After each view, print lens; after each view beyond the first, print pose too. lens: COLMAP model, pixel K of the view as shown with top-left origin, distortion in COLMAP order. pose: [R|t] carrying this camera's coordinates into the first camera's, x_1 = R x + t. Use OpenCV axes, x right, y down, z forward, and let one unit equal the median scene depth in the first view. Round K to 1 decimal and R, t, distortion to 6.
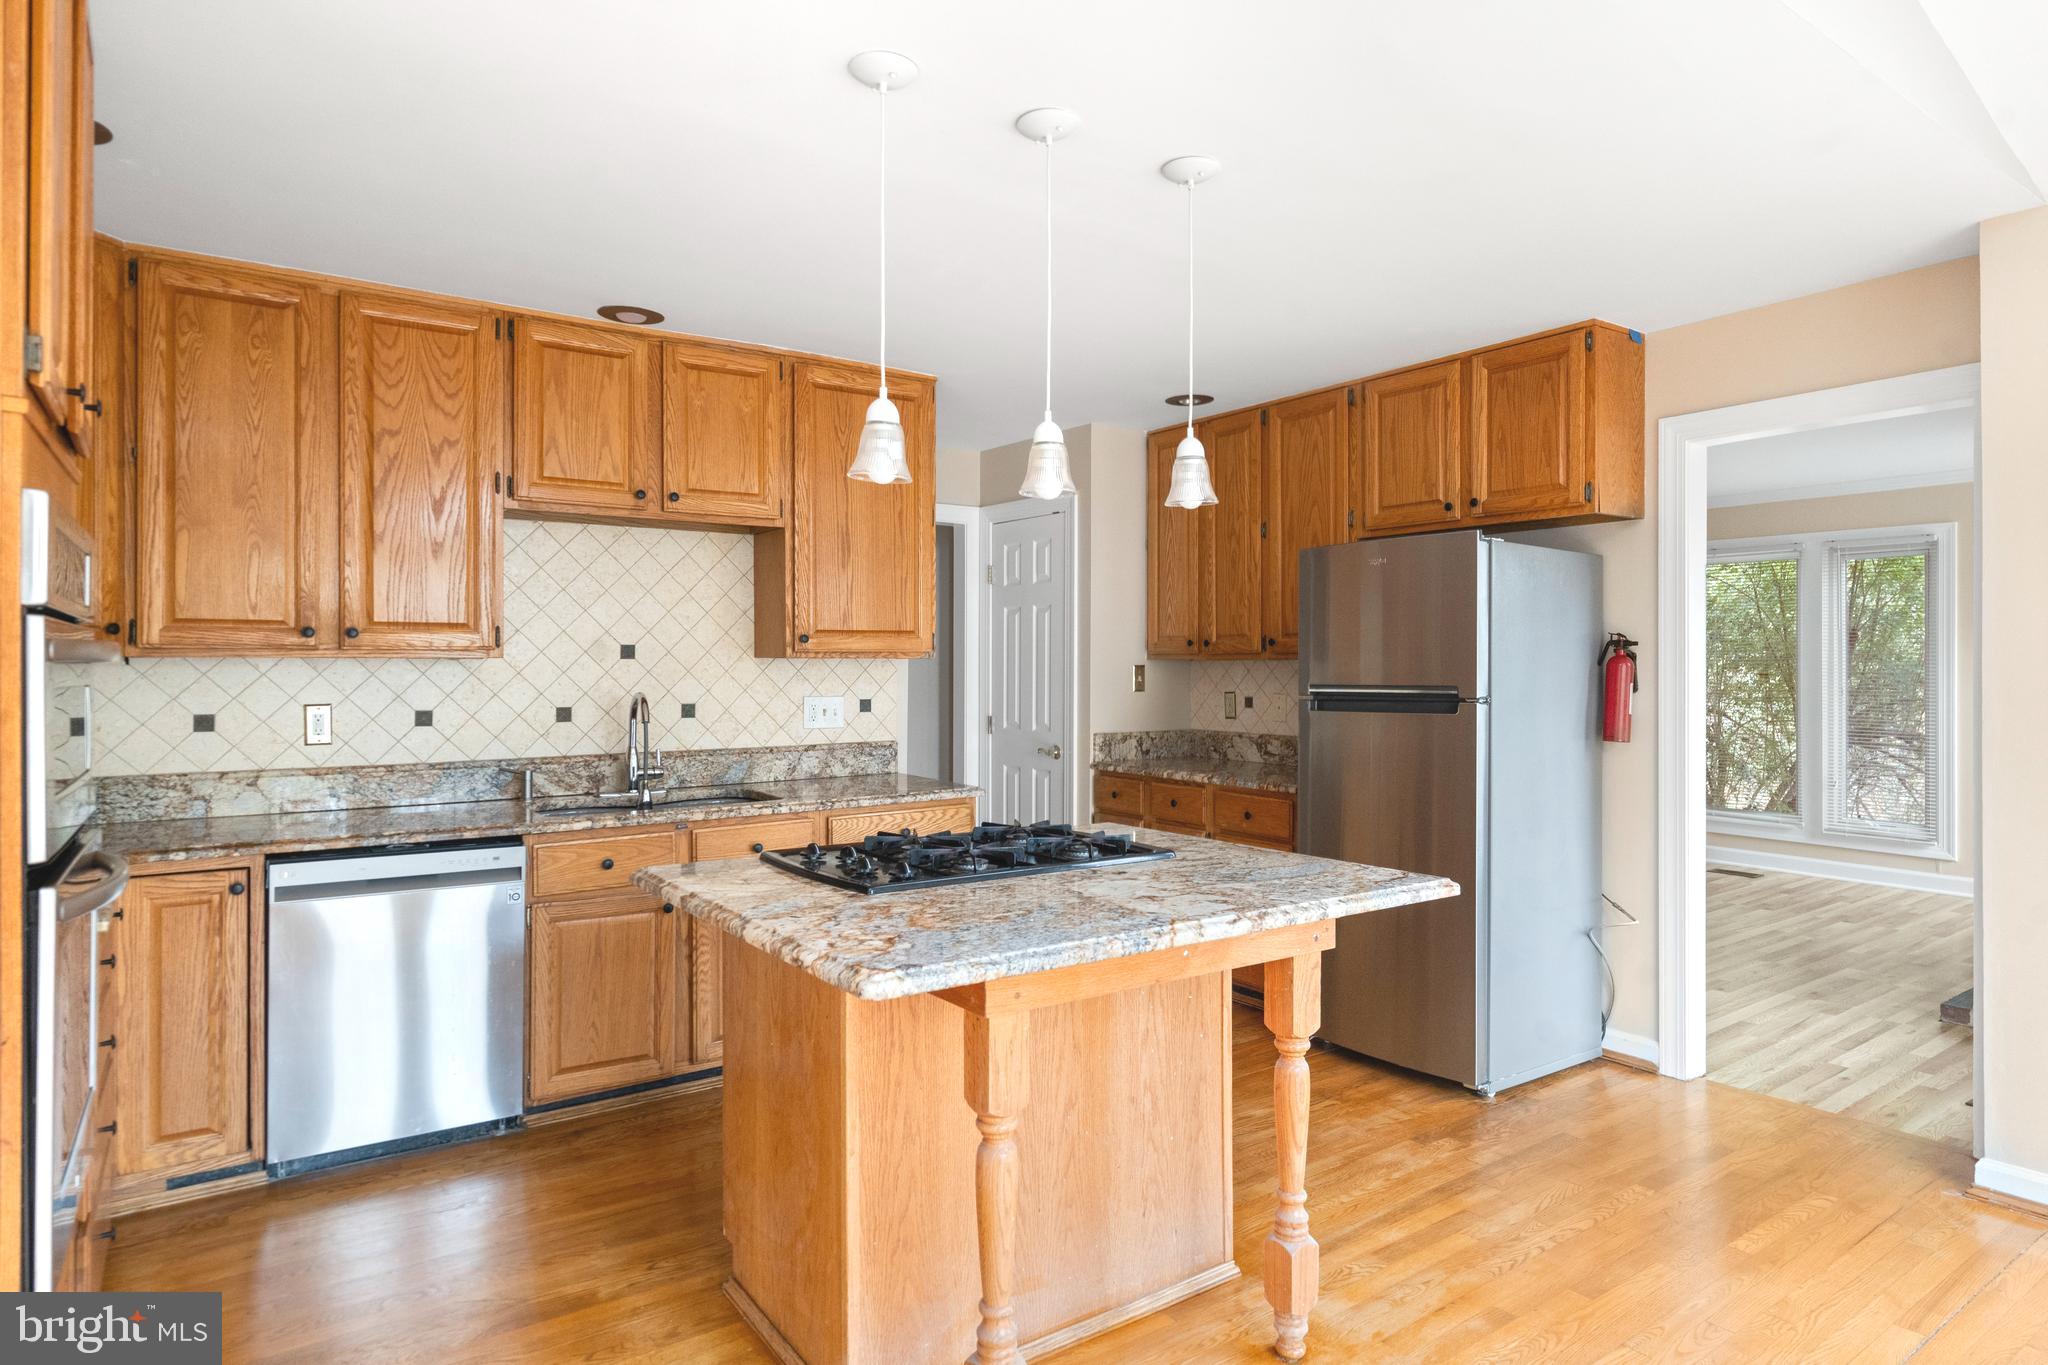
lens RADIAL K [[1165.9, 0, 1026.9], [0, 1165.9, 676.5], [0, 0, 1]] dist [-0.001505, 0.002053]
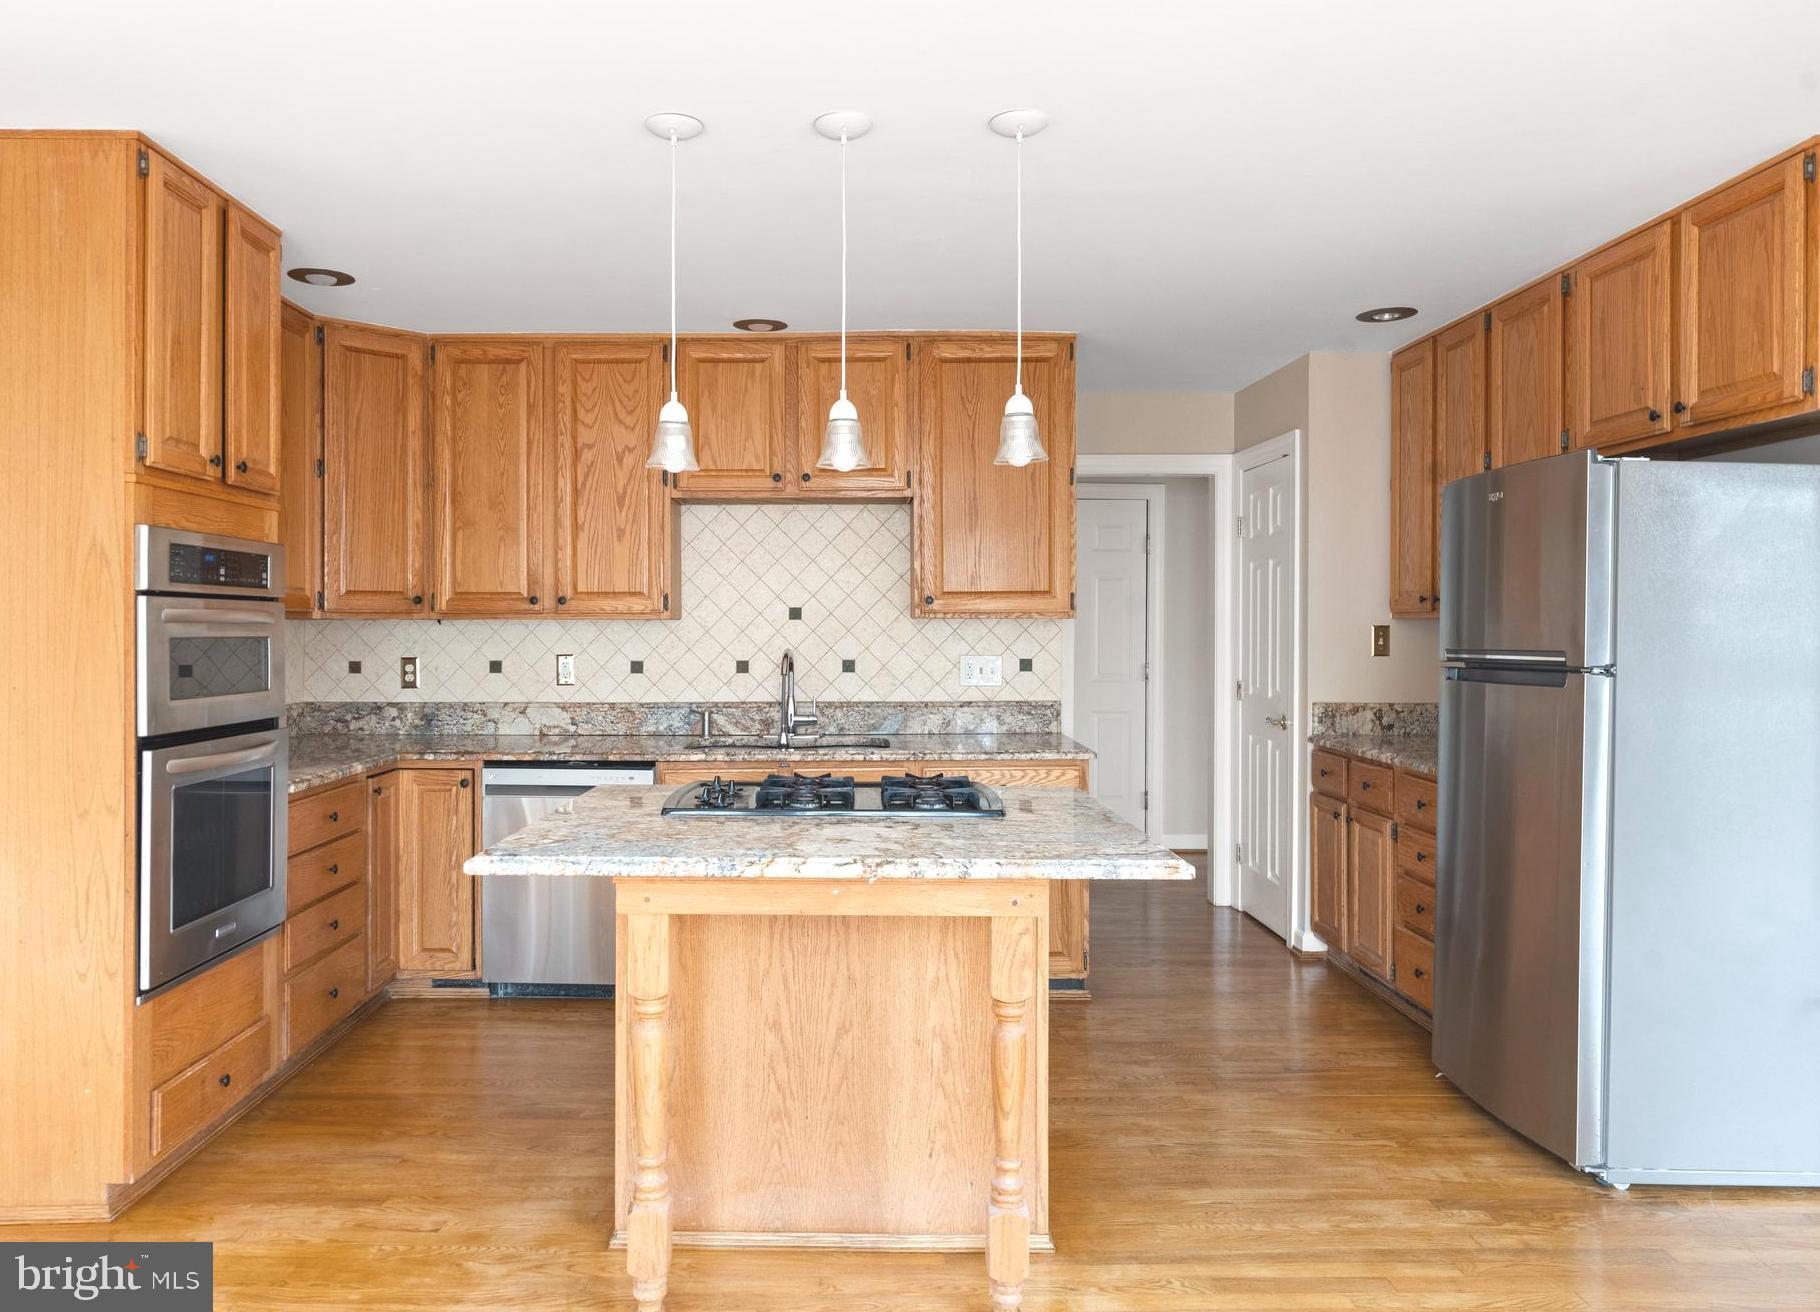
lens RADIAL K [[1272.0, 0, 908.3], [0, 1272.0, 646.5], [0, 0, 1]] dist [0.004450, -0.005549]
pose [[0.810393, 0.009686, -0.585807, 0.527599], [-0.006225, 0.999949, 0.007922, 0.000681], [0.585854, -0.002773, 0.810412, 0.052487]]
